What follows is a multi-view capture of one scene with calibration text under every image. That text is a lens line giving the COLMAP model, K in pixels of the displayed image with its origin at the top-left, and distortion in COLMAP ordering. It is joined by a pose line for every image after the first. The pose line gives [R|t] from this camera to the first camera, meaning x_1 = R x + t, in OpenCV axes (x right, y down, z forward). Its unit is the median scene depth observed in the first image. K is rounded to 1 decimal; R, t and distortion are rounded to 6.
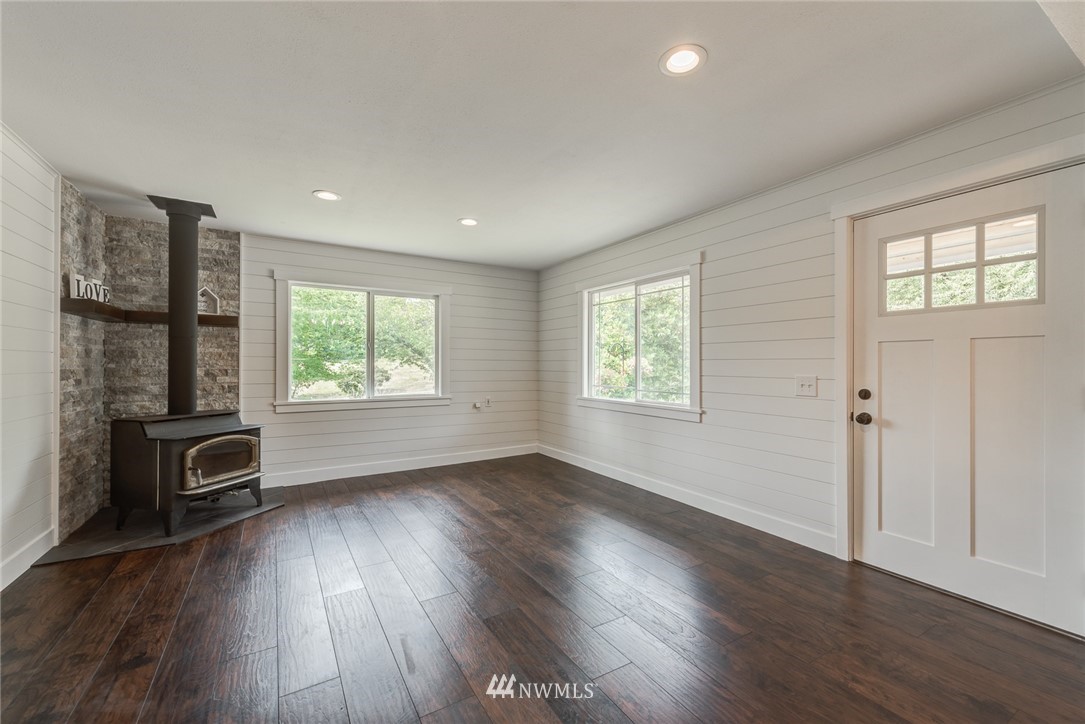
lens RADIAL K [[447.4, 0, 552.9], [0, 447.4, 364.7], [0, 0, 1]] dist [0.012707, -0.000118]
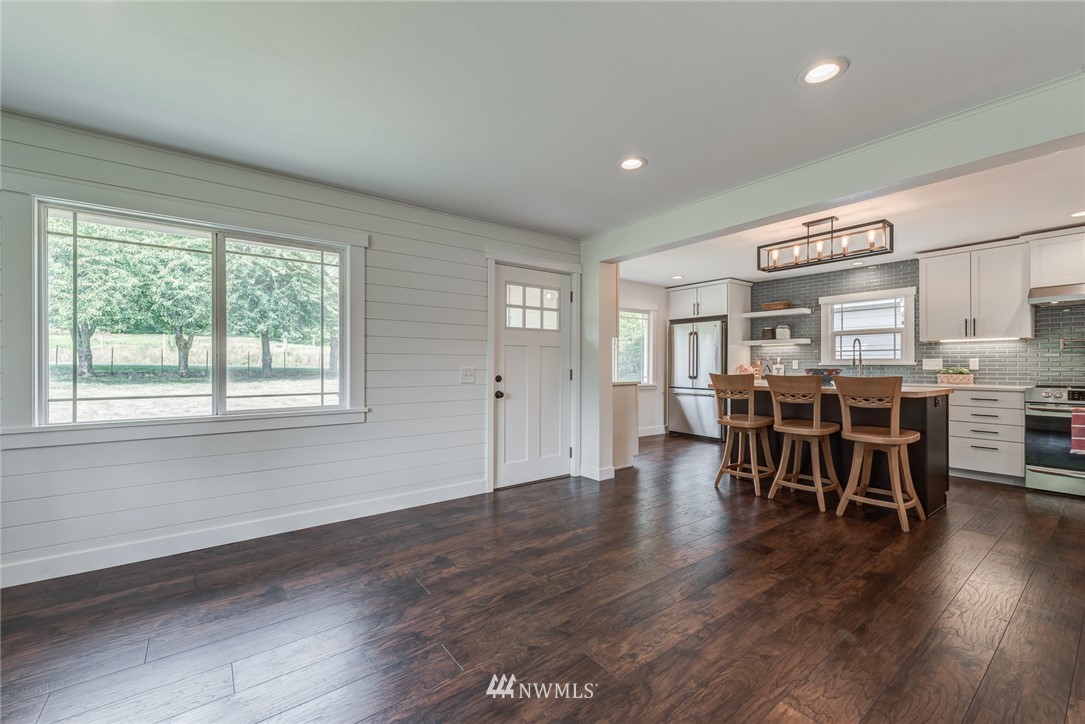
lens RADIAL K [[440.3, 0, 547.8], [0, 440.3, 366.0], [0, 0, 1]] dist [0.007219, -0.000736]
pose [[-0.097552, -0.009276, 0.995187, -0.566278], [-0.001982, 0.999956, 0.009126, 0.005513], [-0.995228, -0.001082, -0.097566, 0.676225]]
